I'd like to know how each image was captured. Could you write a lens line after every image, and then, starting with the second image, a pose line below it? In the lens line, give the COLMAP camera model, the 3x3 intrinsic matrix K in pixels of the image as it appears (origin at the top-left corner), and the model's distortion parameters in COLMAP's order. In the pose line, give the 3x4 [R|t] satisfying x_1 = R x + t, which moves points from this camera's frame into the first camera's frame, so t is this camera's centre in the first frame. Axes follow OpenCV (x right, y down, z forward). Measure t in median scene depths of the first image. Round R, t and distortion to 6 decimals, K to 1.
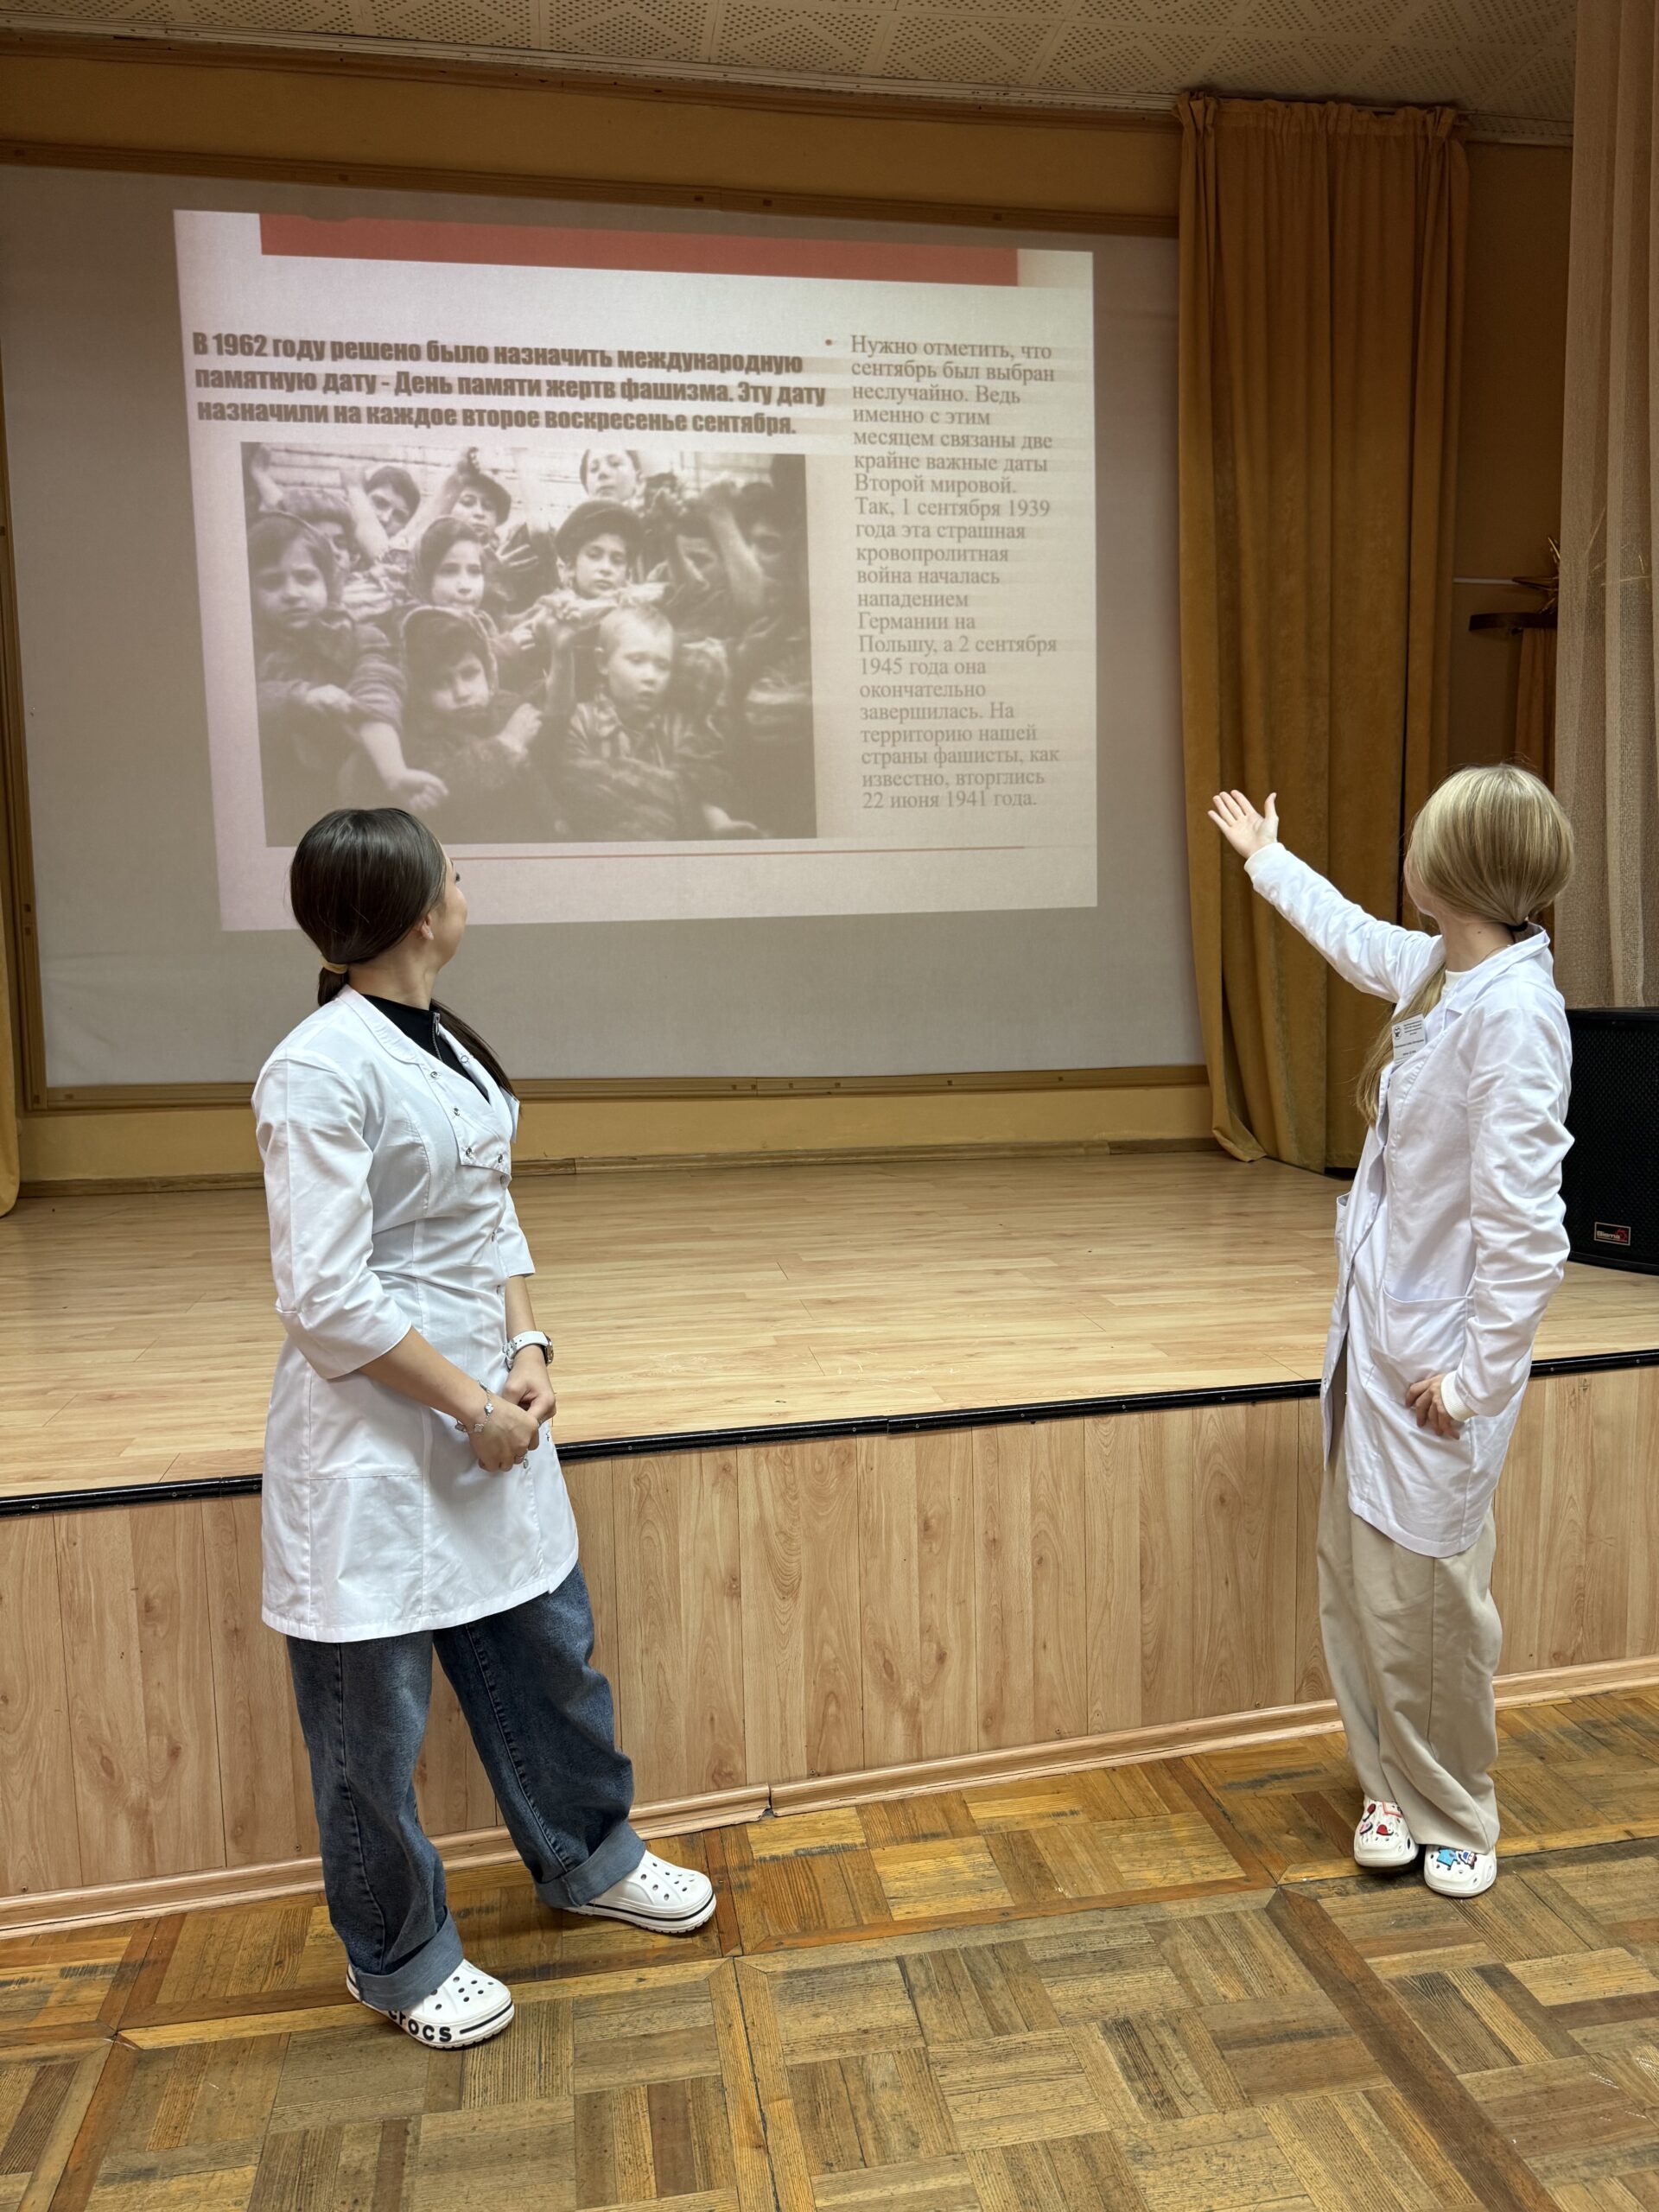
lens RADIAL K [[1573.4, 0, 823.8], [0, 1573.4, 1100.9], [0, 0, 1]] dist [0.062884, -0.096506]
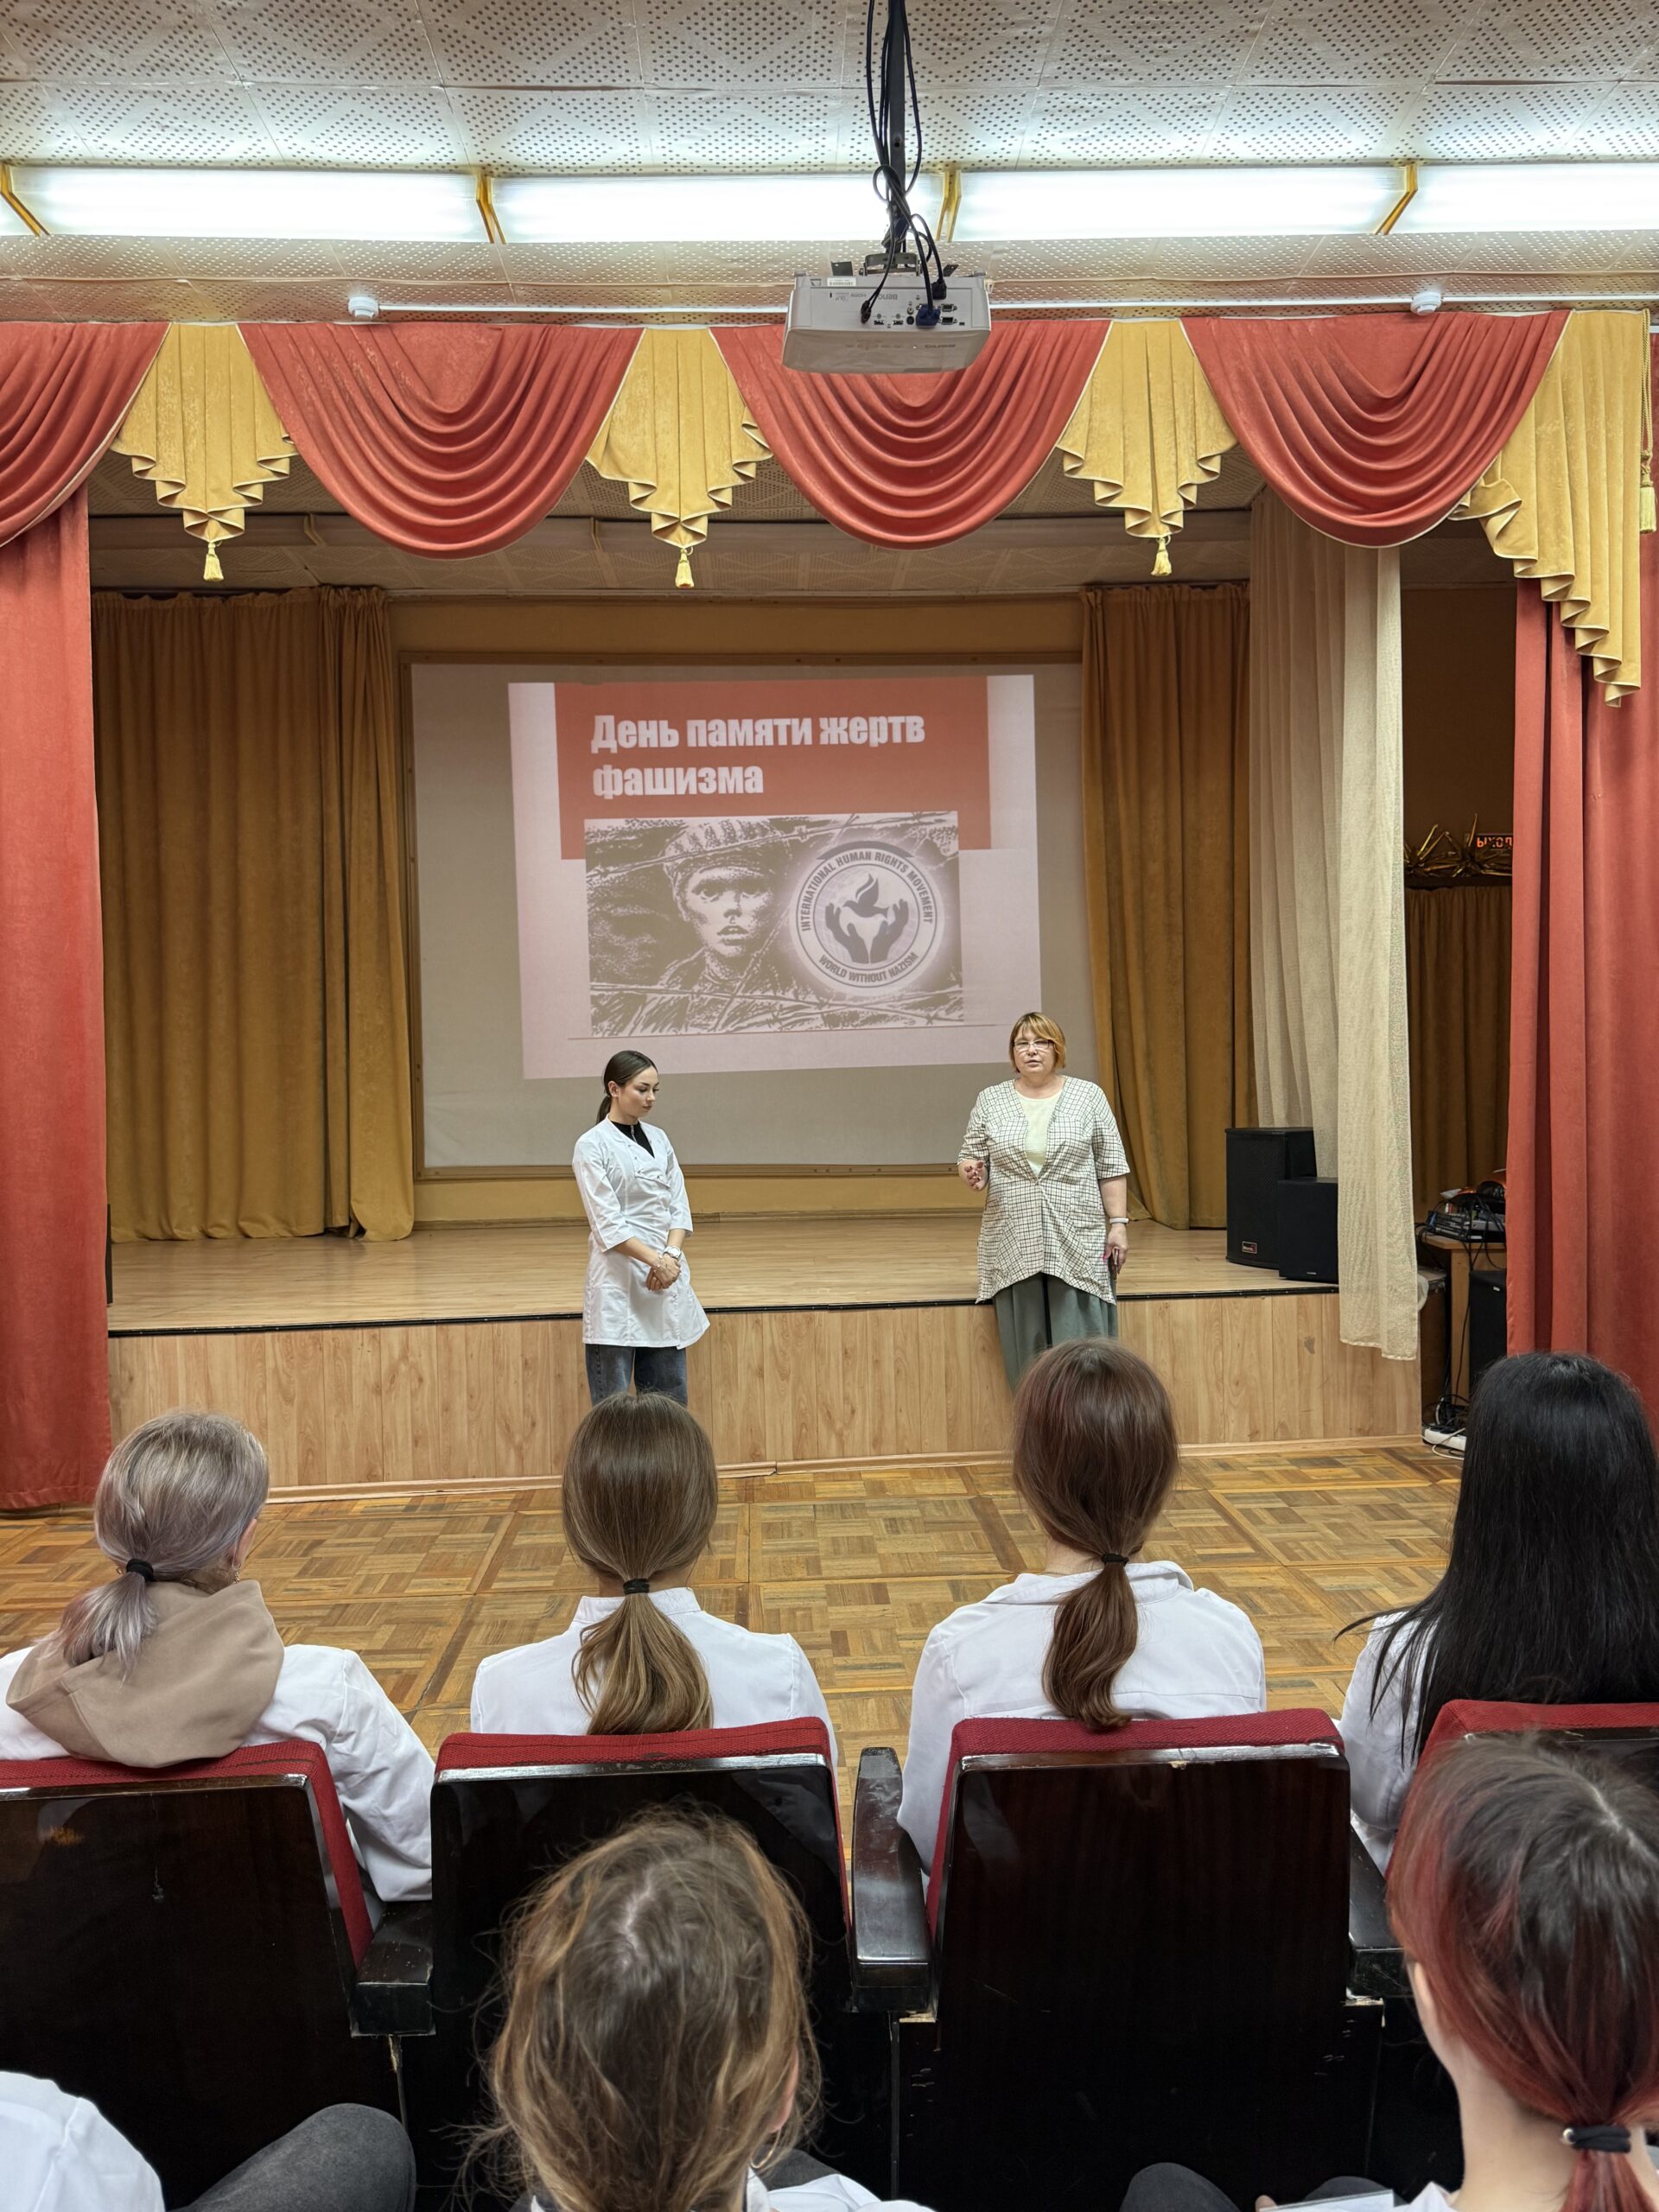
lens RADIAL K [[1585.4, 0, 830.6], [0, 1585.4, 1085.1], [0, 0, 1]] dist [0.069851, -0.074581]
pose [[0.992735, 0.001874, -0.120303, 0.280293], [-0.011295, 0.996915, -0.077675, 0.053890], [0.119786, 0.078470, 0.989694, -1.155715]]
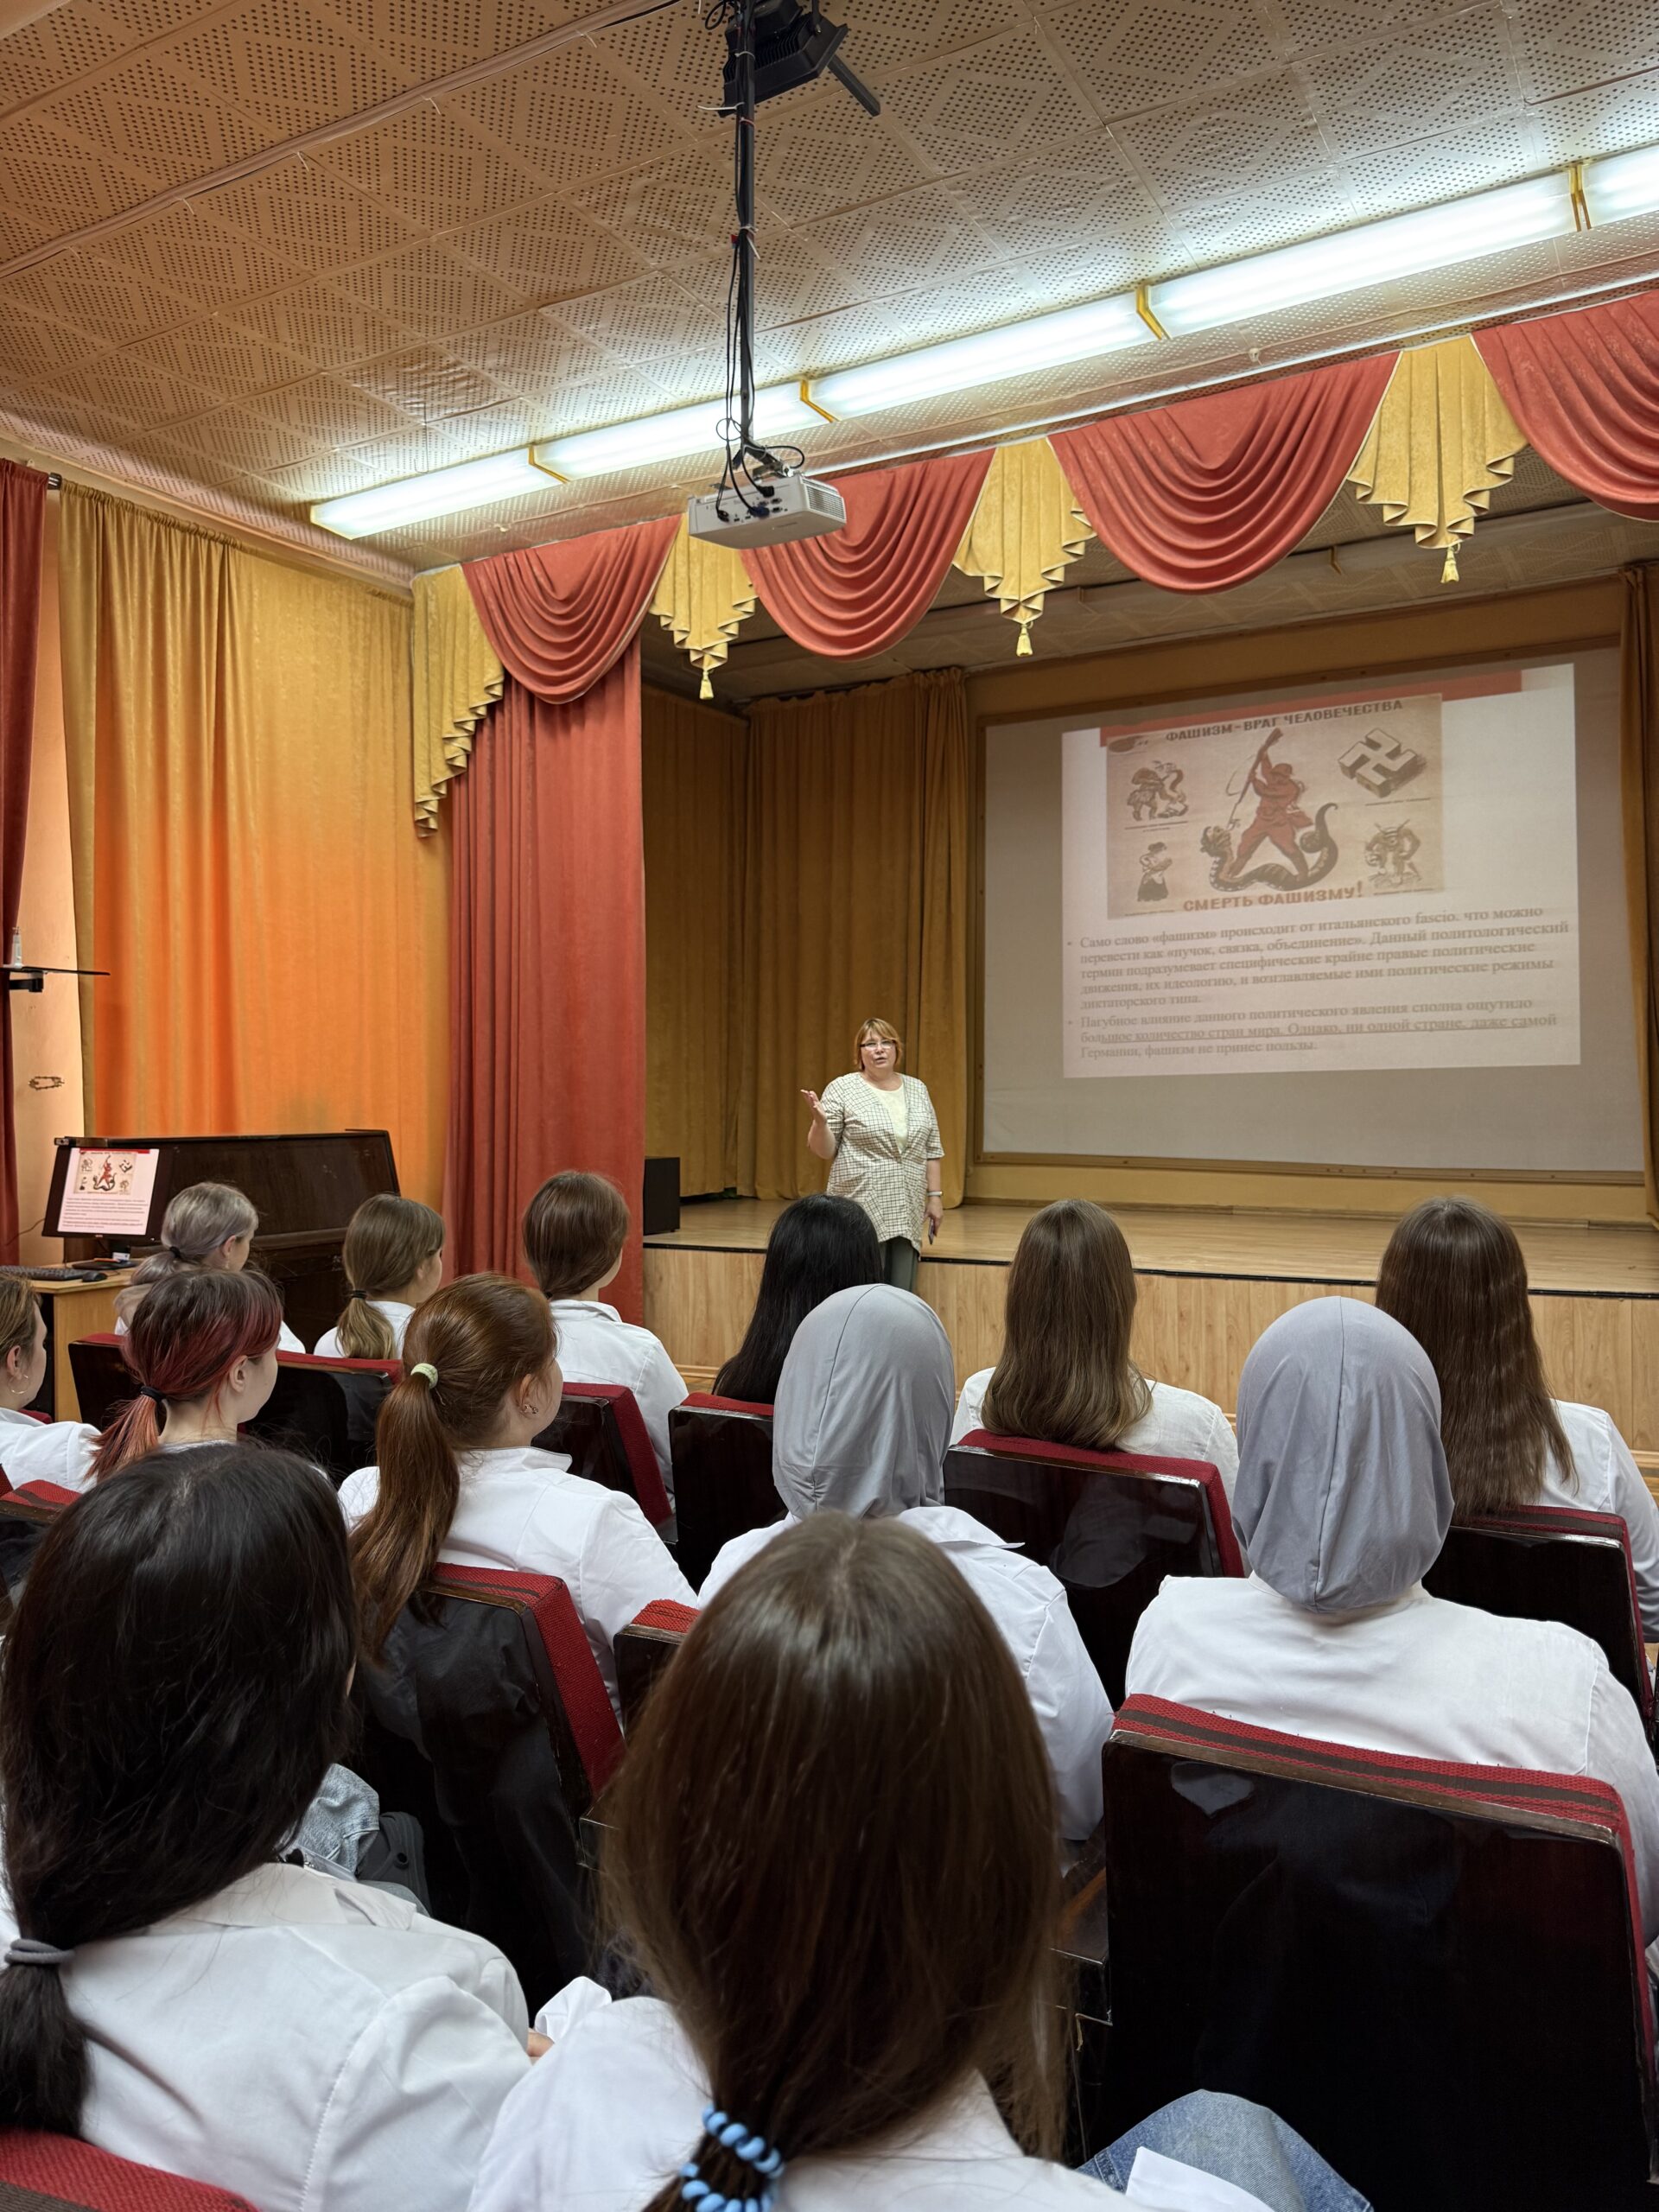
lens RADIAL K [[1594.0, 0, 847.9], [0, 1594.0, 1105.8], [0, 0, 1]] dist [0.121374, -0.184935]
pose [[0.781934, 0.021284, -0.622998, 1.115944], [-0.074033, 0.995514, -0.058909, 0.112251], [0.618949, 0.092186, 0.780002, -1.236169]]
